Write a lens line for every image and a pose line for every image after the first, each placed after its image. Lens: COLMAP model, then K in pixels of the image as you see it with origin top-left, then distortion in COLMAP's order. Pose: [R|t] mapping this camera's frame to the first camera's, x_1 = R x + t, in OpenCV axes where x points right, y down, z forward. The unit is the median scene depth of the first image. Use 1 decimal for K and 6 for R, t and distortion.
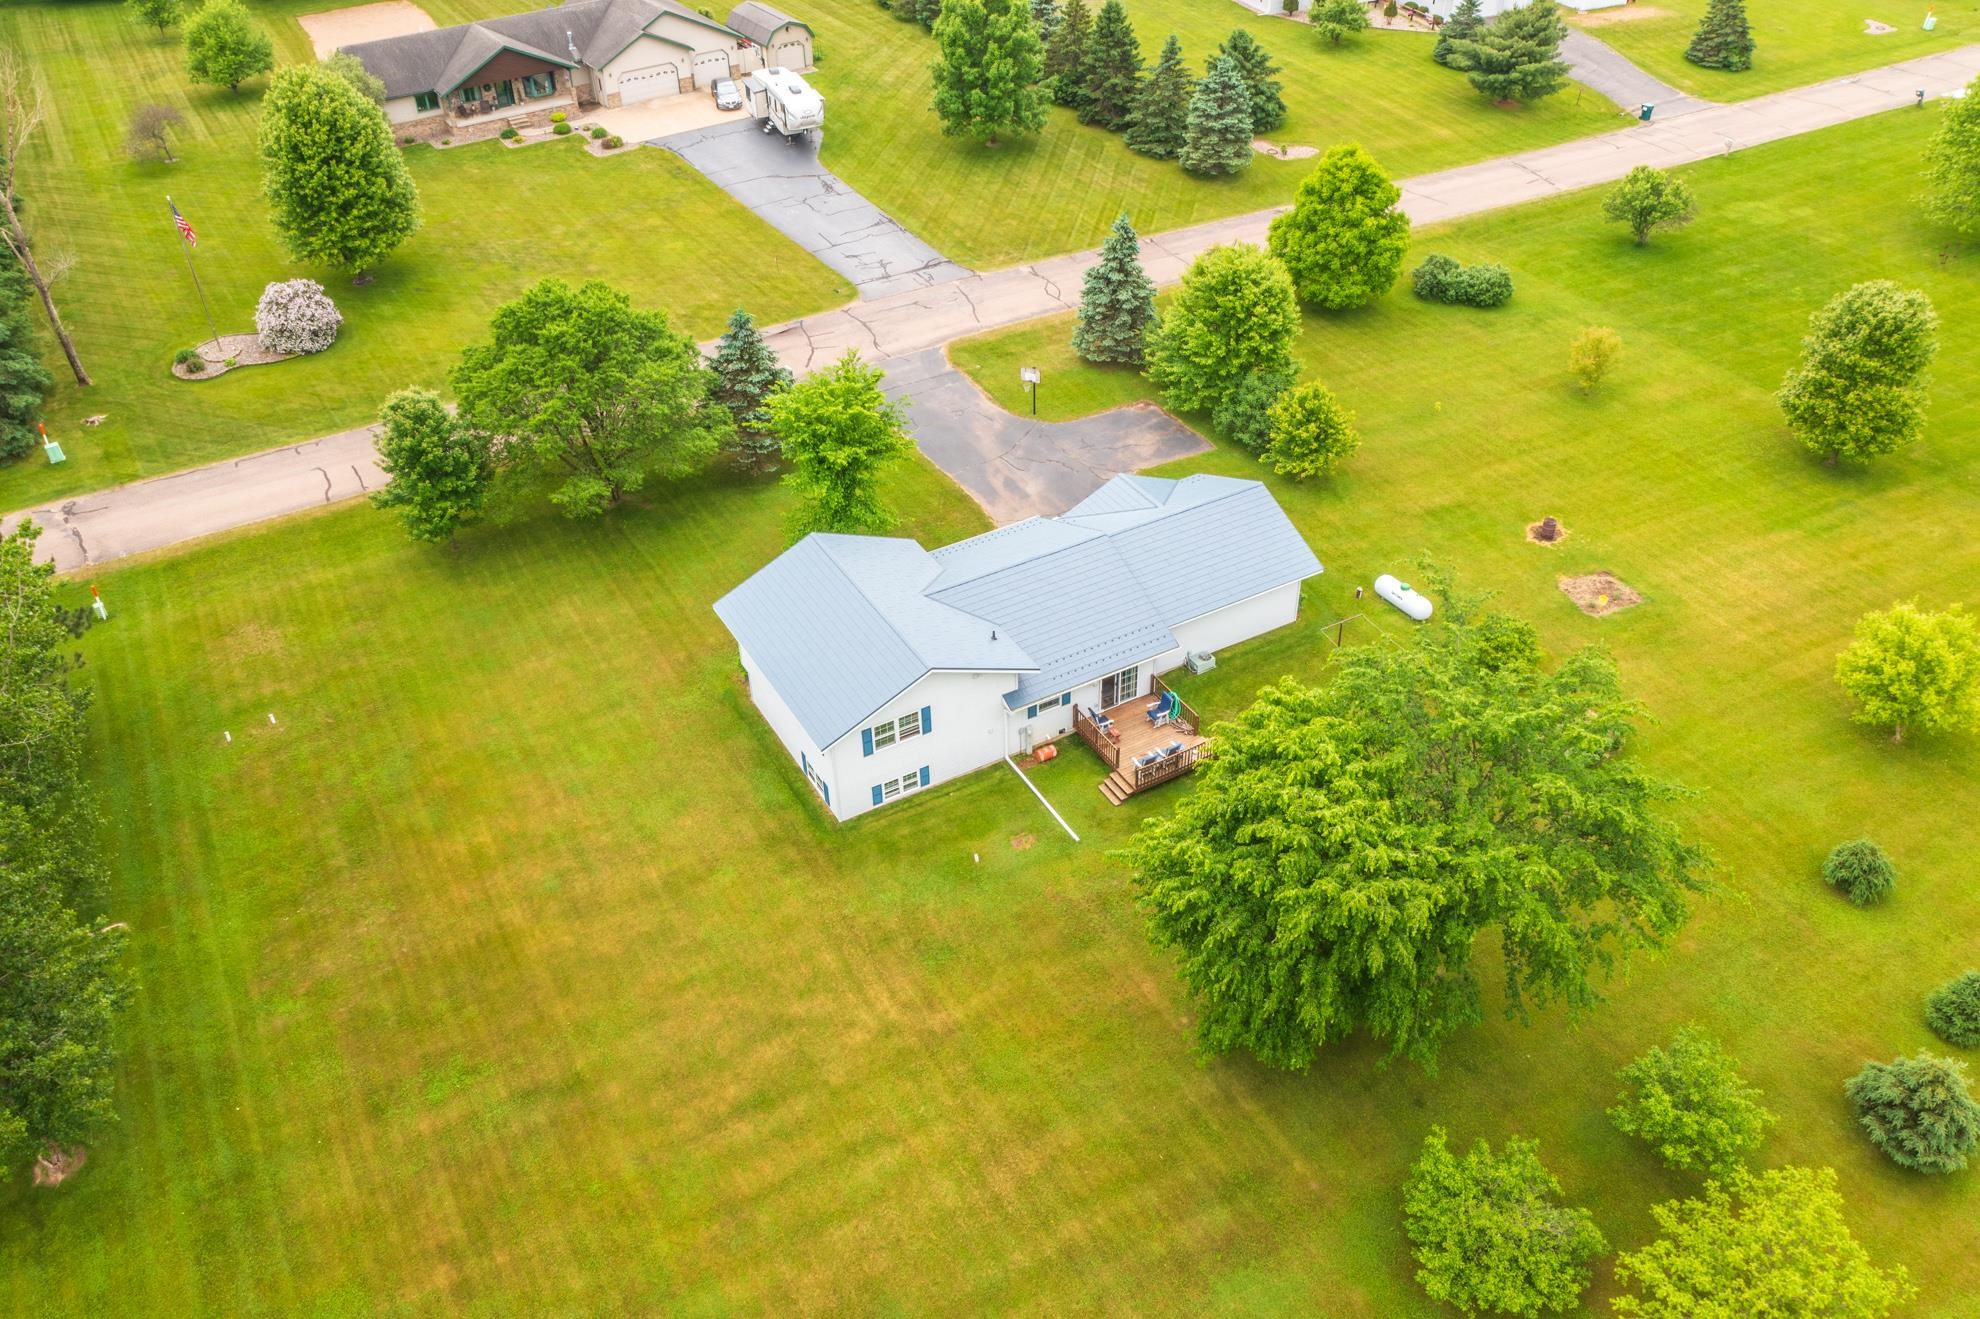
lens RADIAL K [[1557.4, 0, 999.8], [0, 1557.4, 664.5], [0, 0, 1]] dist [-0.026511, 0.009746]
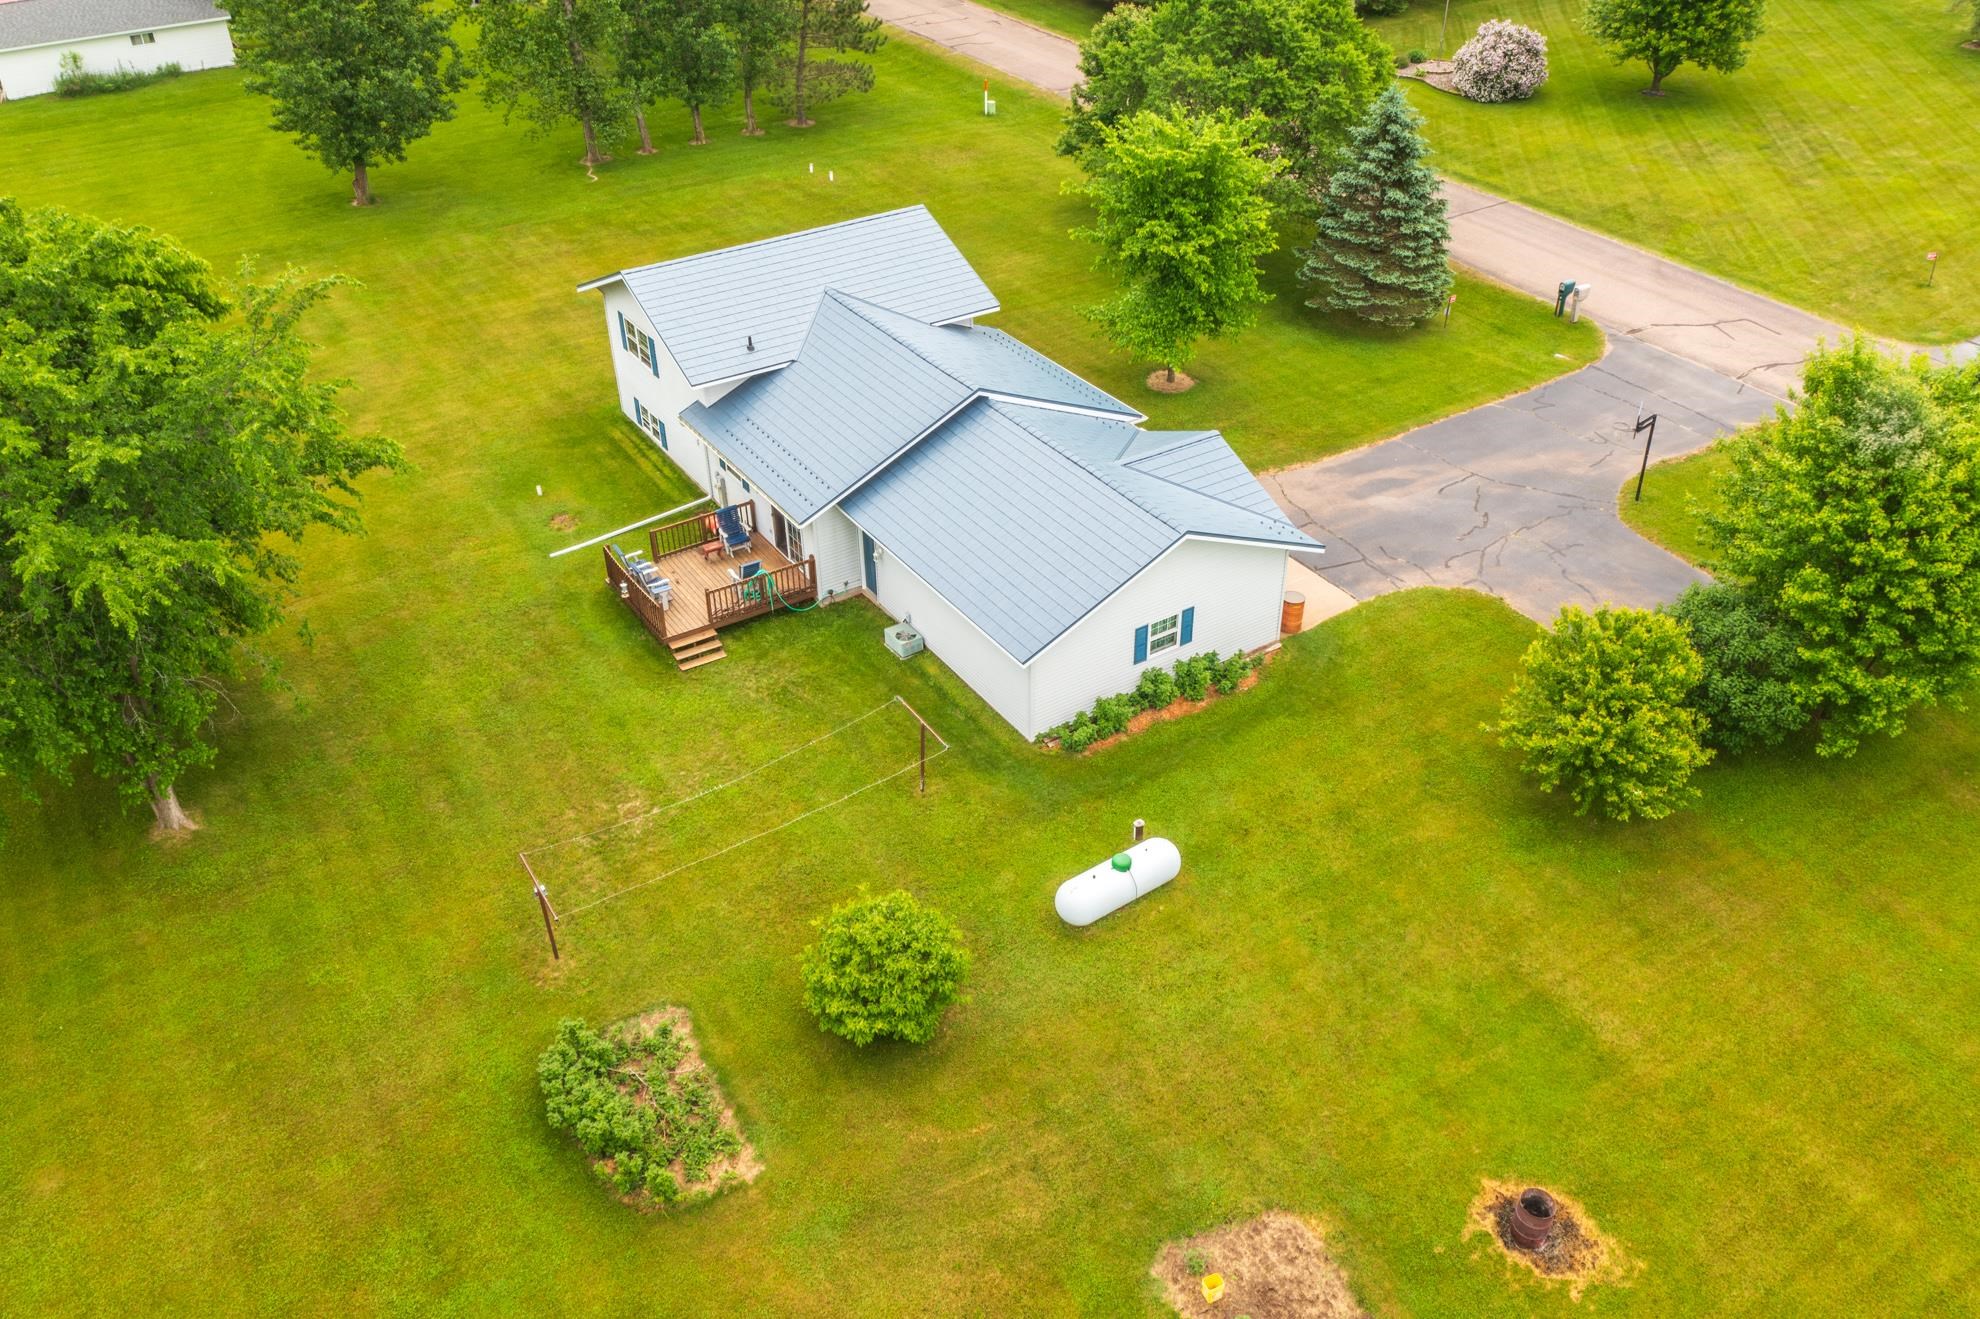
lens RADIAL K [[1557.4, 0, 999.8], [0, 1557.4, 664.5], [0, 0, 1]] dist [-0.026511, 0.009746]
pose [[0.055600, 0.586640, -0.807937, 0.506224], [-0.608343, 0.661551, 0.438485, -0.230372], [0.791724, 0.467123, 0.393661, 0.631439]]
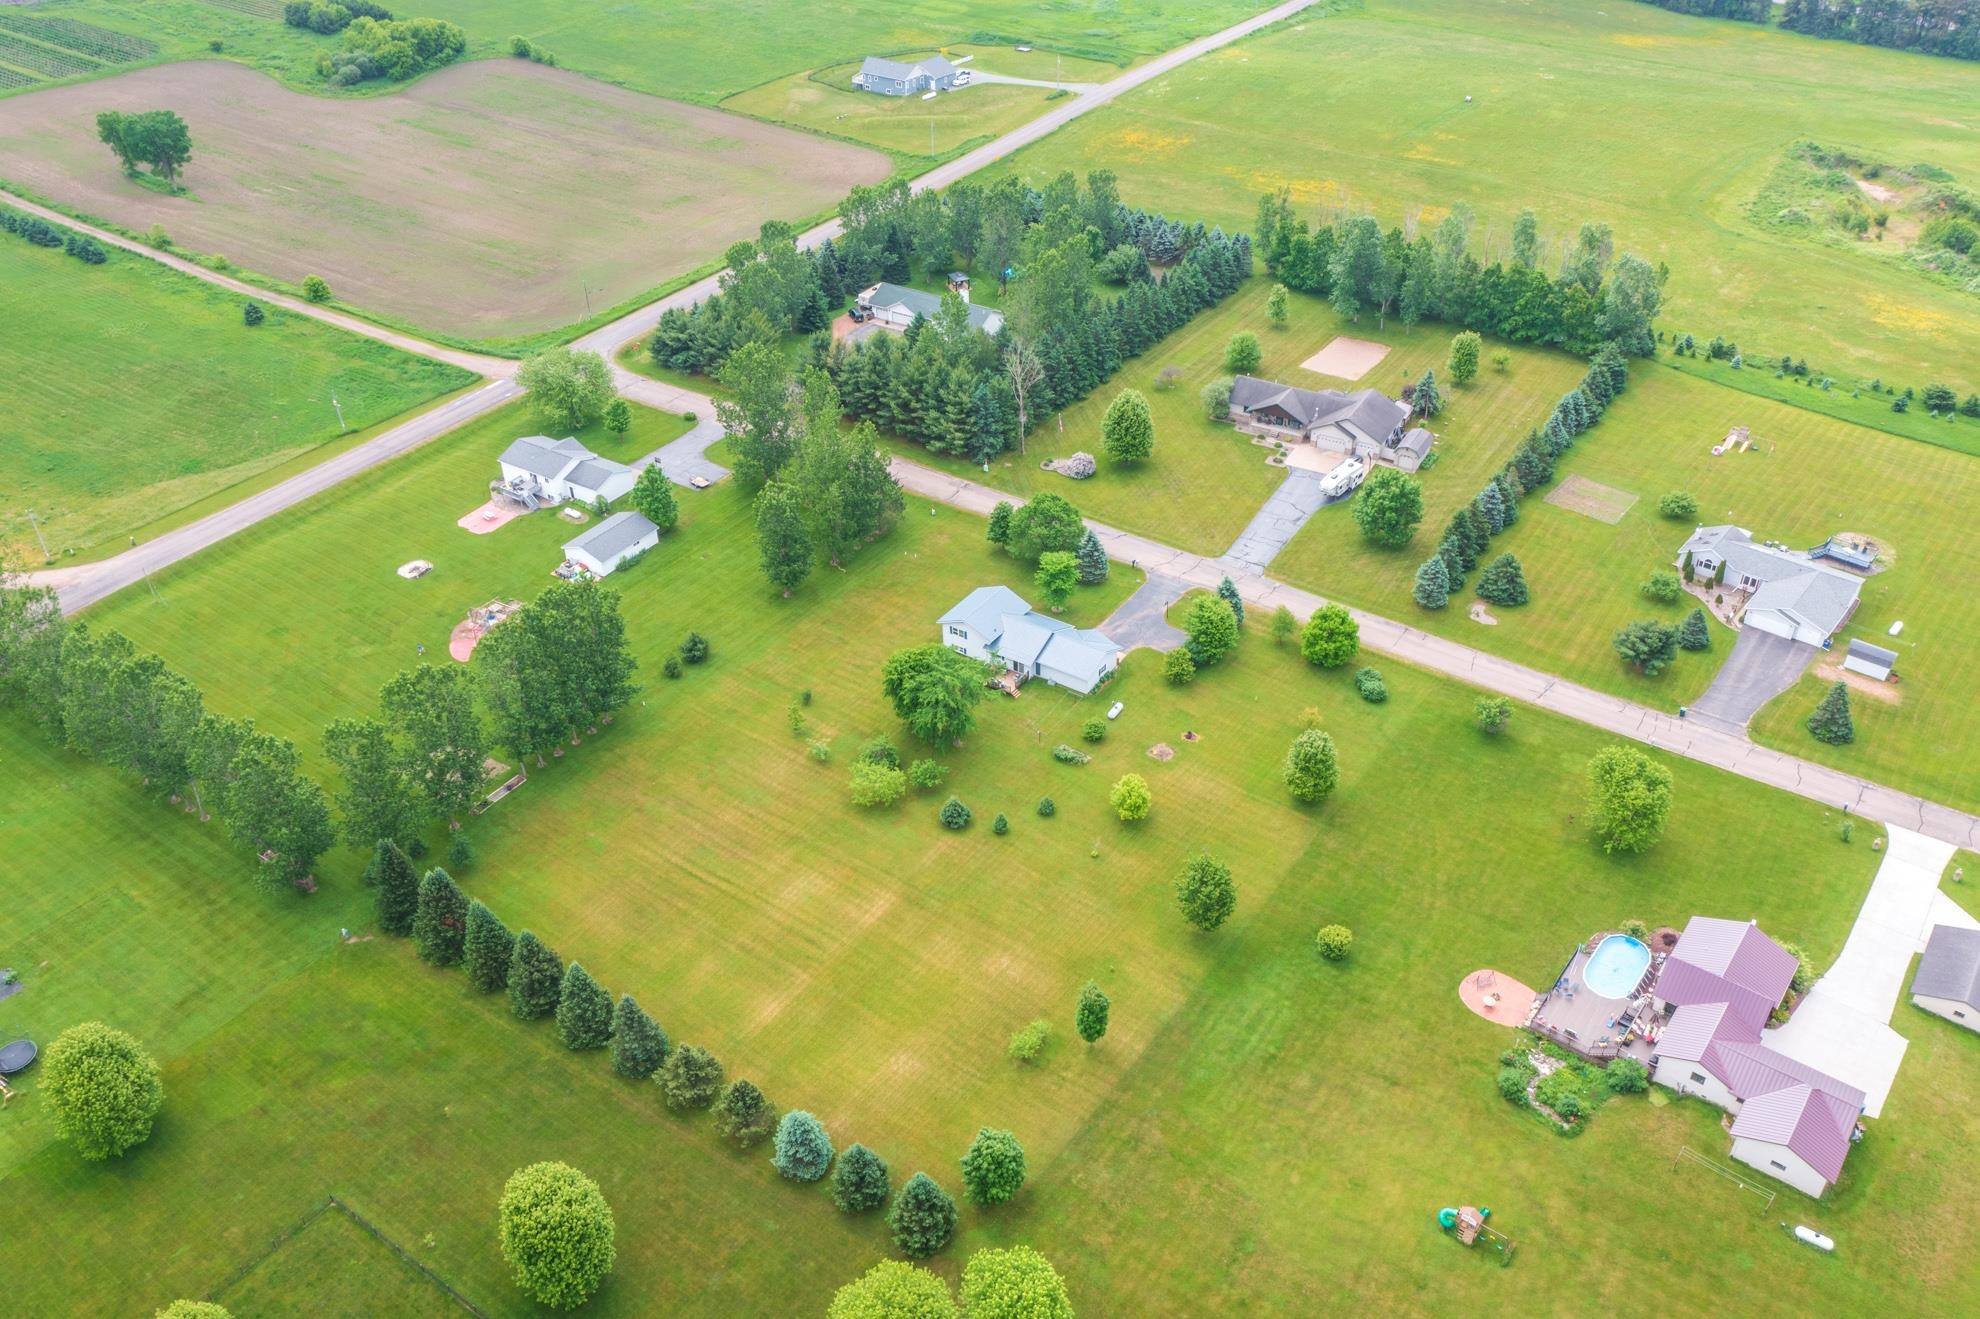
lens RADIAL K [[1557.4, 0, 999.8], [0, 1557.4, 664.5], [0, 0, 1]] dist [-0.026511, 0.009746]
pose [[0.443915, 0.528112, -0.723904, 1.898505], [-0.546080, 0.799957, 0.248726, -0.613101], [0.710447, 0.284896, 0.643505, -0.914810]]
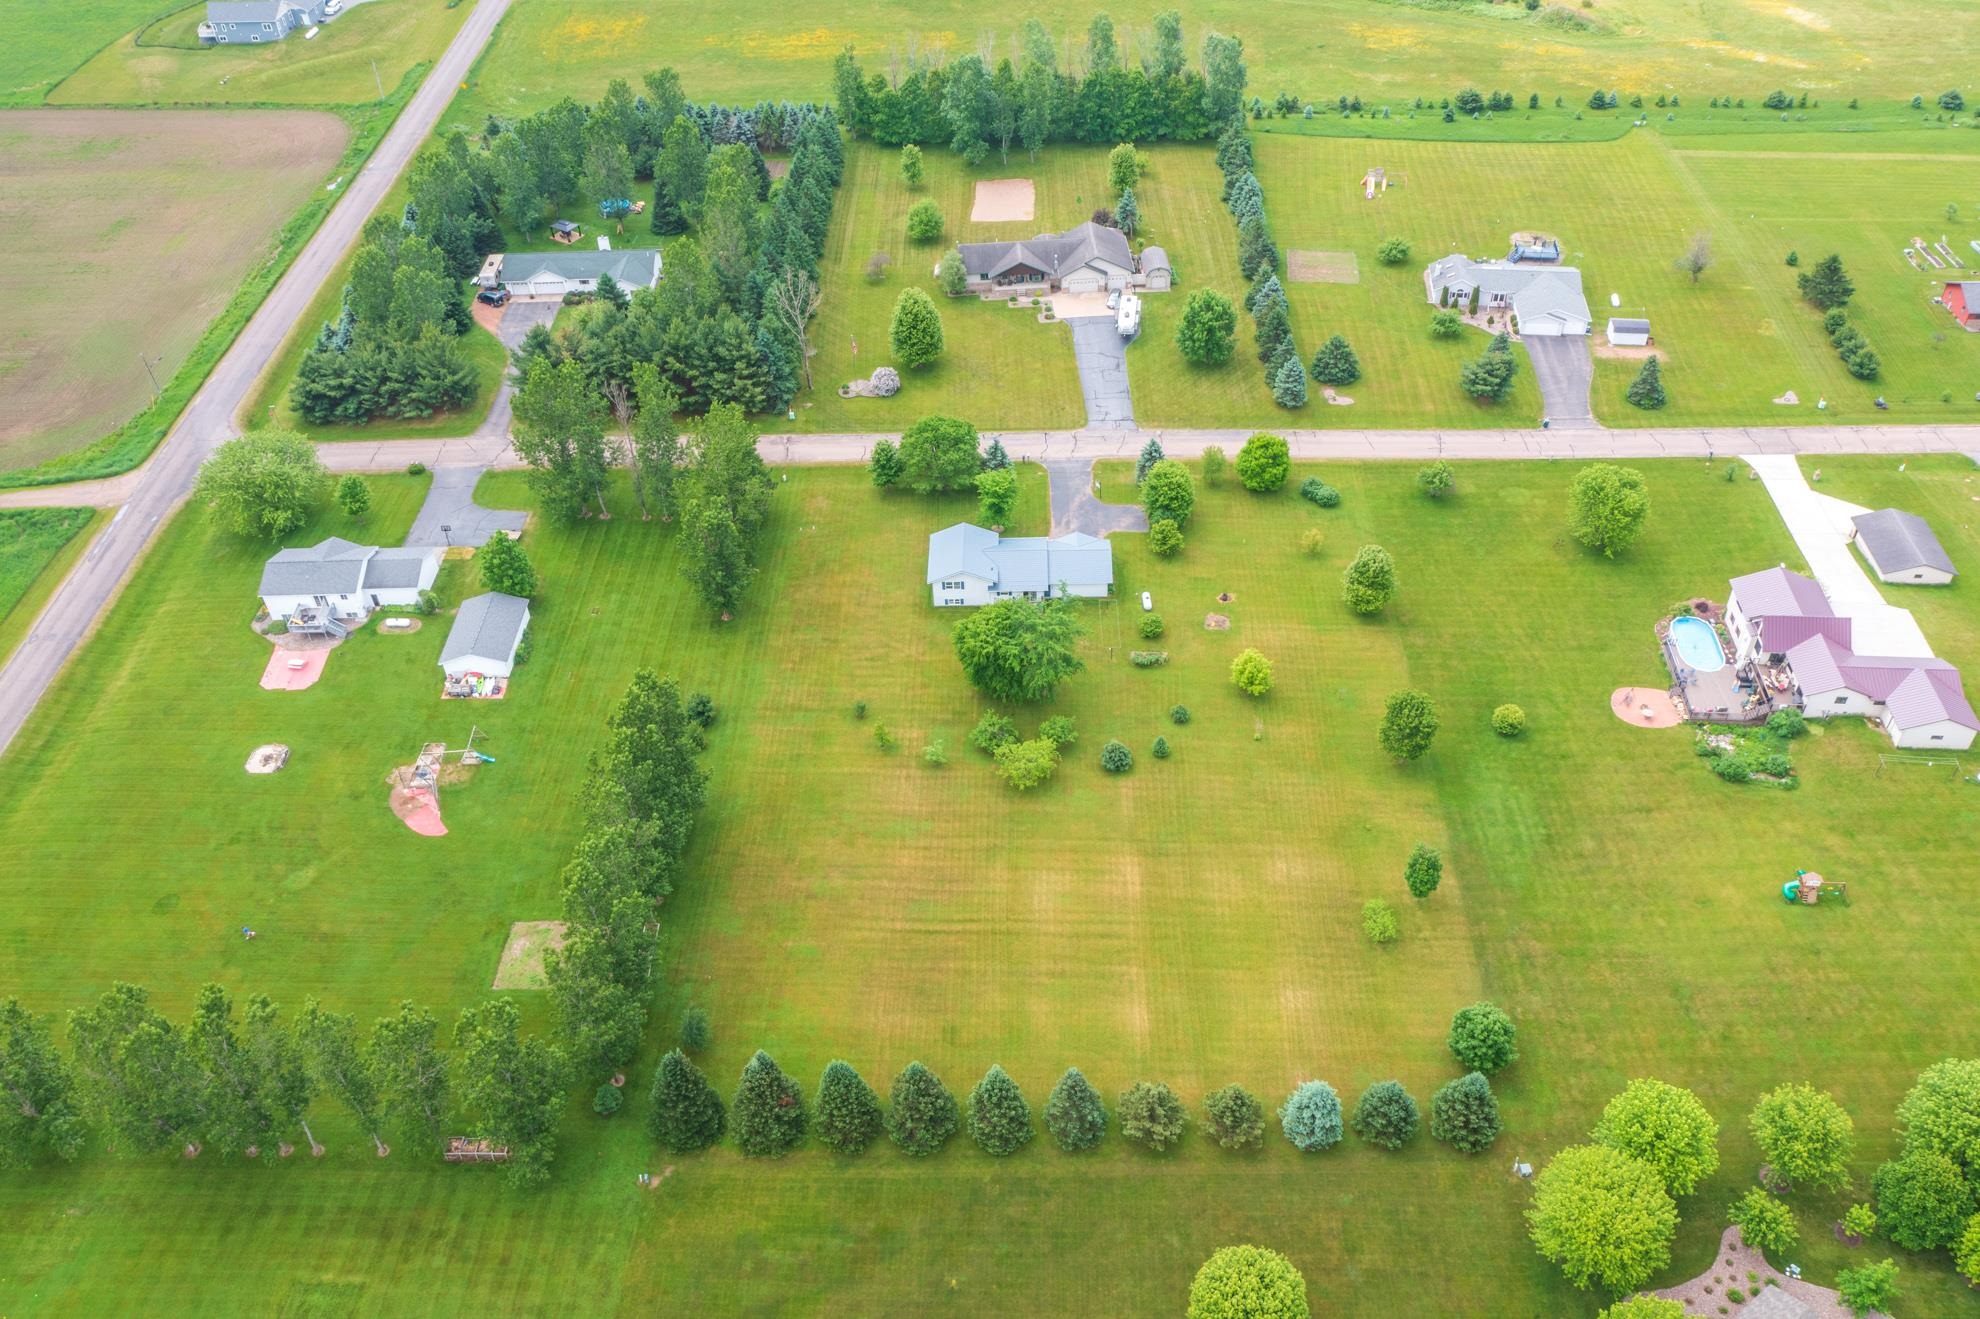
lens RADIAL K [[1557.4, 0, 999.8], [0, 1557.4, 664.5], [0, 0, 1]] dist [-0.026511, 0.009746]
pose [[0.862076, 0.329315, -0.385196, 0.998309], [-0.297579, 0.944193, 0.141231, -0.220146], [0.410209, -0.007126, 0.911963, -1.500343]]
